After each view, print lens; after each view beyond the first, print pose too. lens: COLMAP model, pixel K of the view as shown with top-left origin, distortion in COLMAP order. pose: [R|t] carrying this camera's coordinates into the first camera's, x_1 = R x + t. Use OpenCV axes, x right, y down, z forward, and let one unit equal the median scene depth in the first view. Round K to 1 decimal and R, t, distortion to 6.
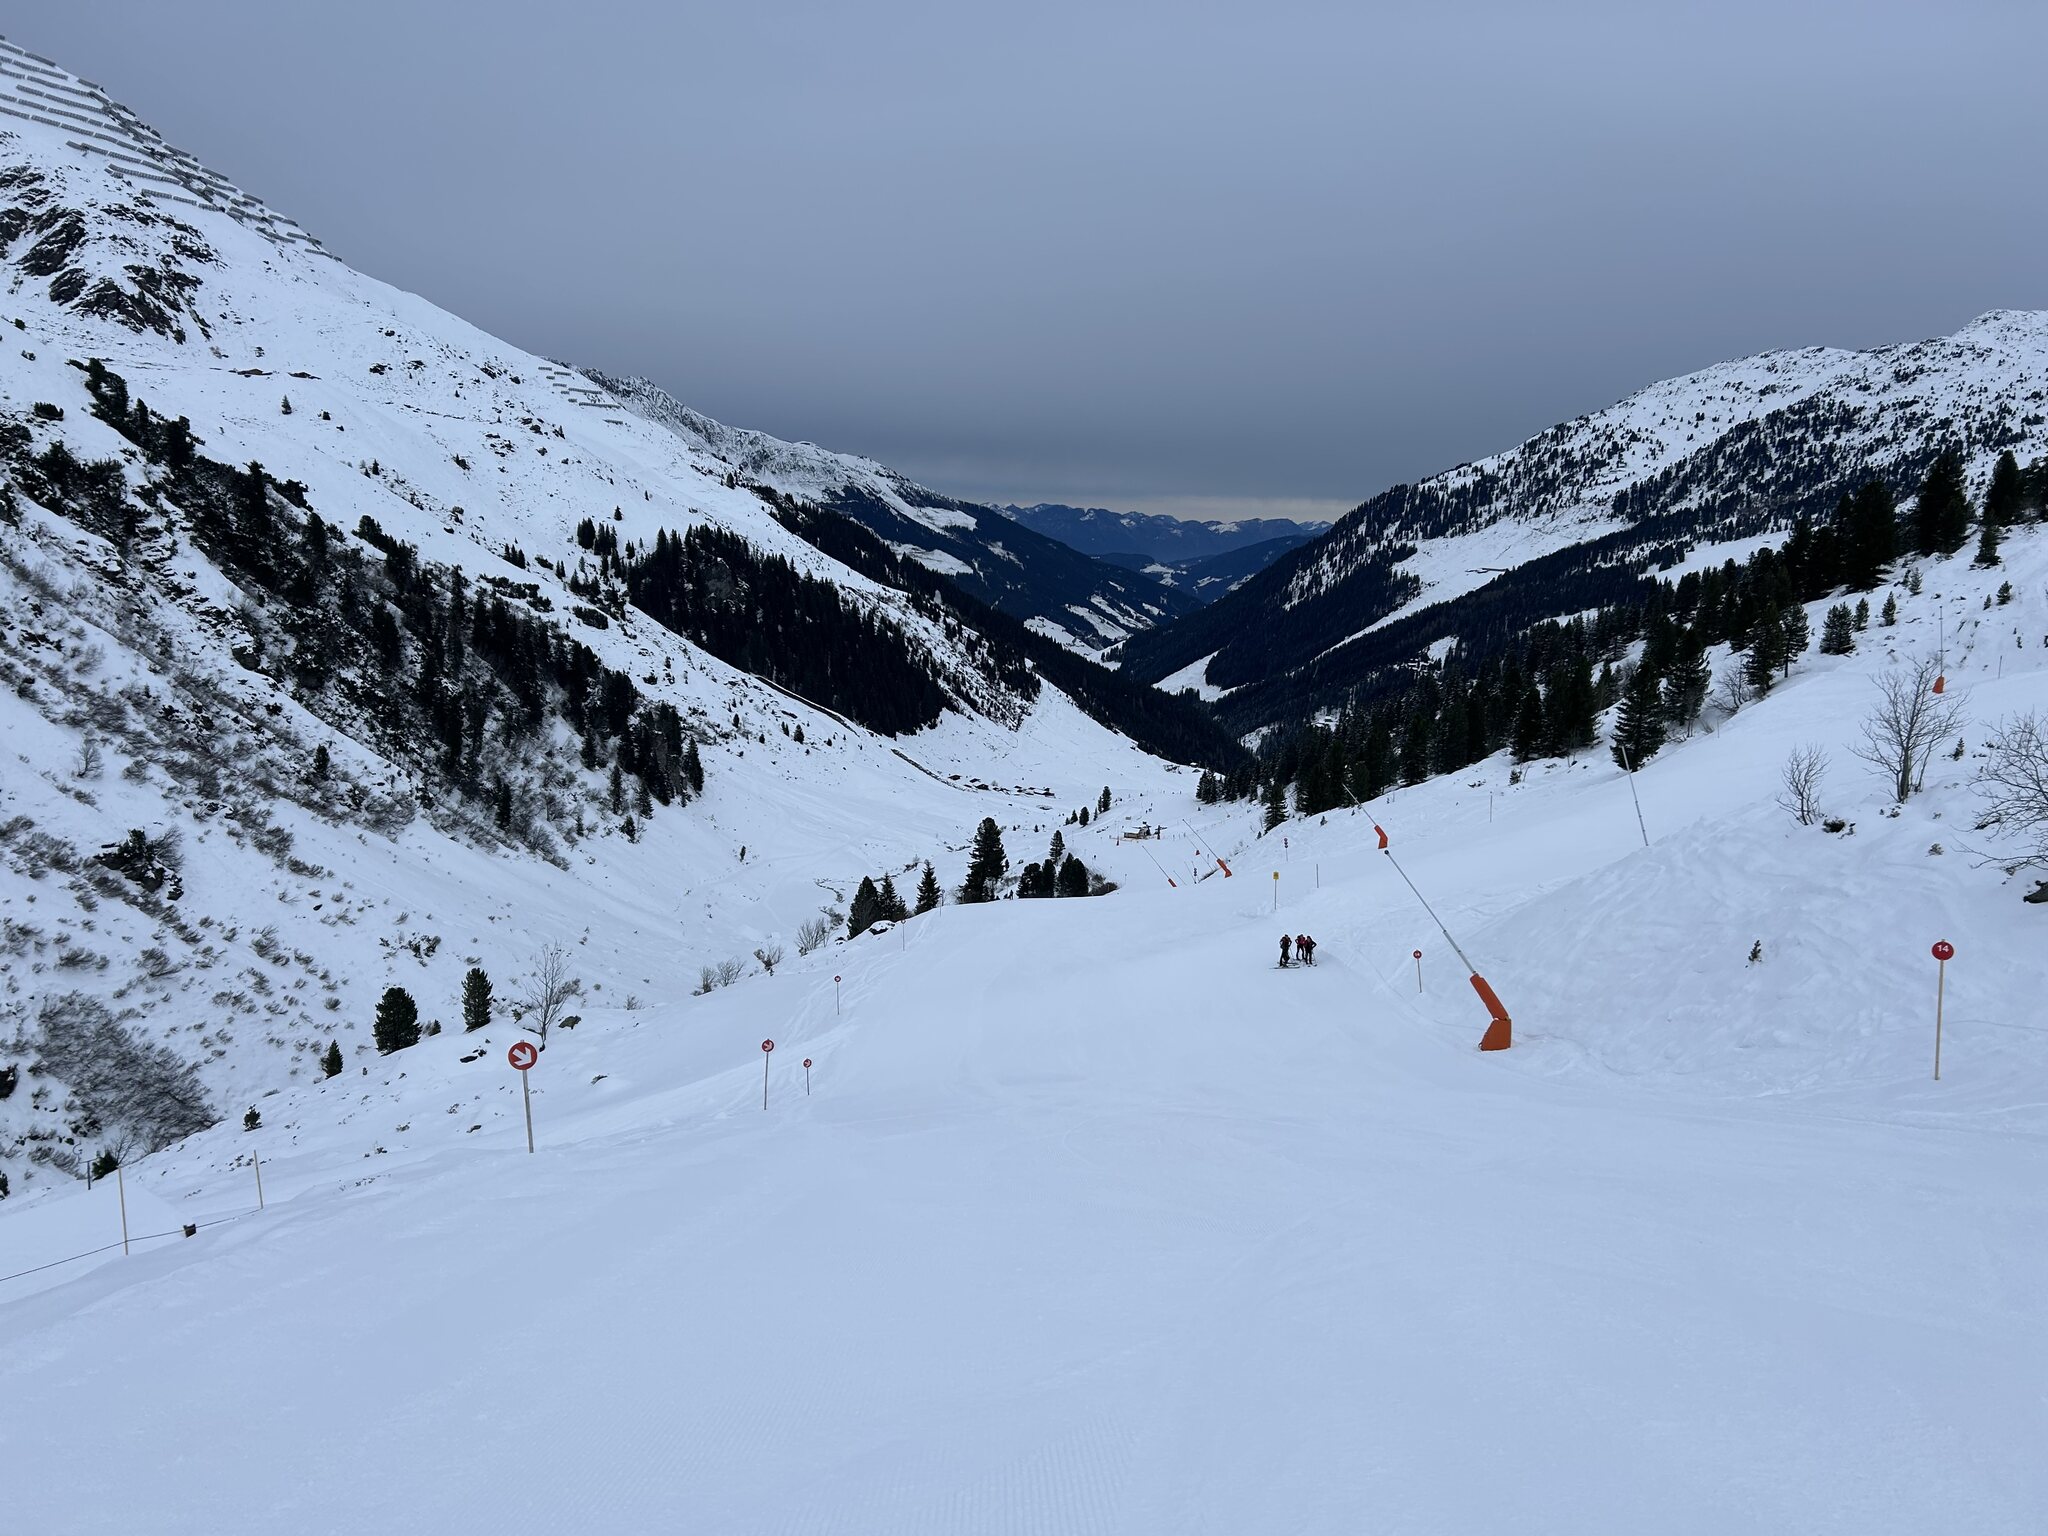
lens RADIAL K [[1532.3, 0, 1045.4], [0, 1532.3, 770.1], [0, 0, 1]] dist [0.084157, -0.106116]
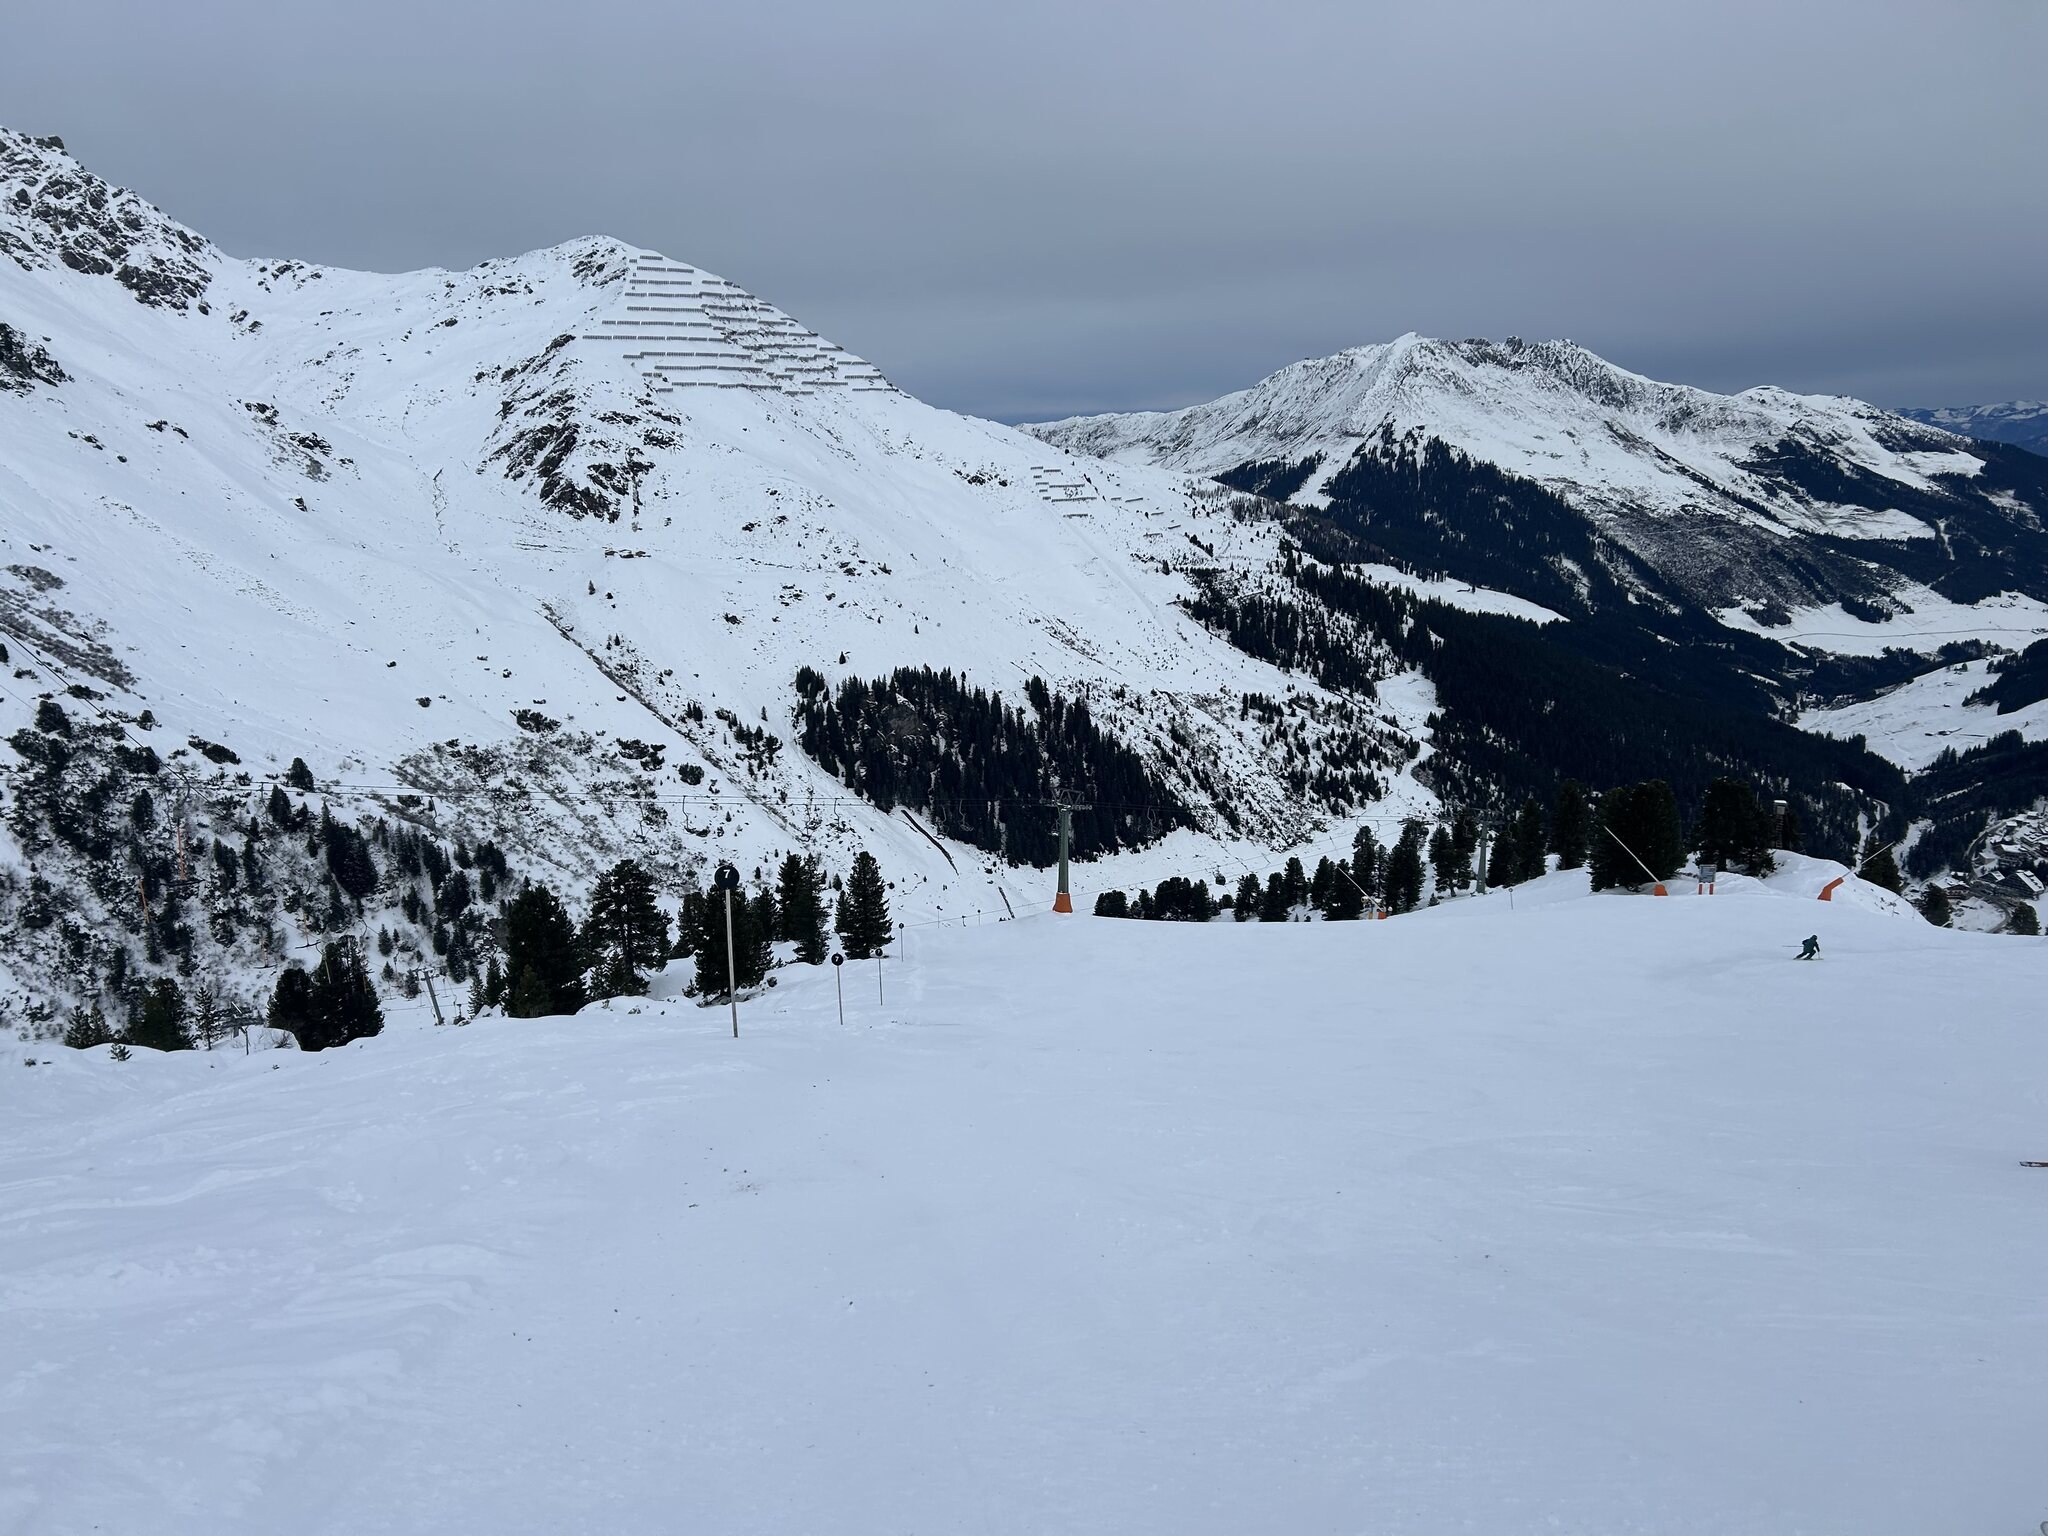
lens RADIAL K [[1532.3, 0, 1016.3], [0, 1532.3, 765.0], [0, 0, 1]] dist [0.084157, -0.106116]
pose [[0.778568, 0.072332, -0.623378, 0.193699], [-0.048770, 0.997305, 0.054808, -0.053583], [0.625662, -0.012270, 0.779998, 0.061217]]
